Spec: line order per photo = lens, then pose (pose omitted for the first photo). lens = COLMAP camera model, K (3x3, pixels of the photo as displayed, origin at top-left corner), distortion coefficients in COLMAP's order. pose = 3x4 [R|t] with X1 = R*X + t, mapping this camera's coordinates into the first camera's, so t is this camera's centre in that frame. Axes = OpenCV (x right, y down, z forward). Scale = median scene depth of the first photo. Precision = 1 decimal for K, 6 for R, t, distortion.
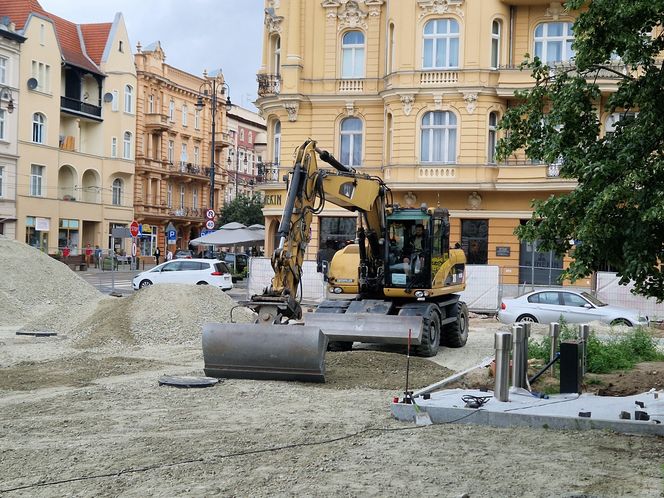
lens RADIAL K [[1037.5, 0, 333.0], [0, 1037.5, 252.0], [0, 0, 1]] dist [0.070406, -0.085649]
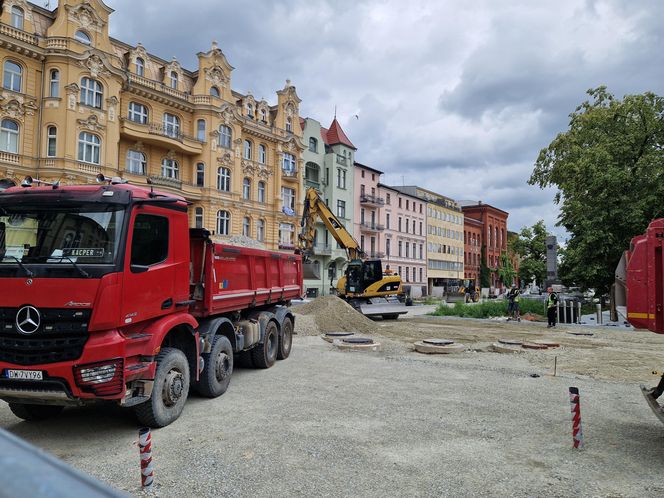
lens RADIAL K [[511.0, 0, 331.7], [0, 511.0, 259.3], [0, 0, 1]] dist [0.008227, -0.008567]
pose [[0.277817, 0.018465, 0.960457, -0.547142], [-0.003267, 0.999828, -0.018277, -0.009996], [-0.960628, 0.001939, 0.277829, 0.393171]]
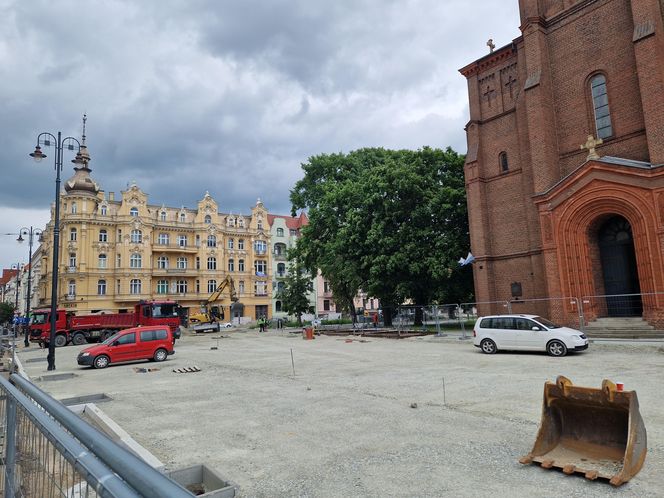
lens RADIAL K [[469.0, 0, 322.4], [0, 469.0, 248.5], [0, 0, 1]] dist [0.030969, -0.003363]
pose [[0.572165, 0.059464, 0.817980, -0.852908], [0.060809, 0.991547, -0.114616, -0.013078], [-0.817881, 0.115320, 0.563713, -0.463127]]
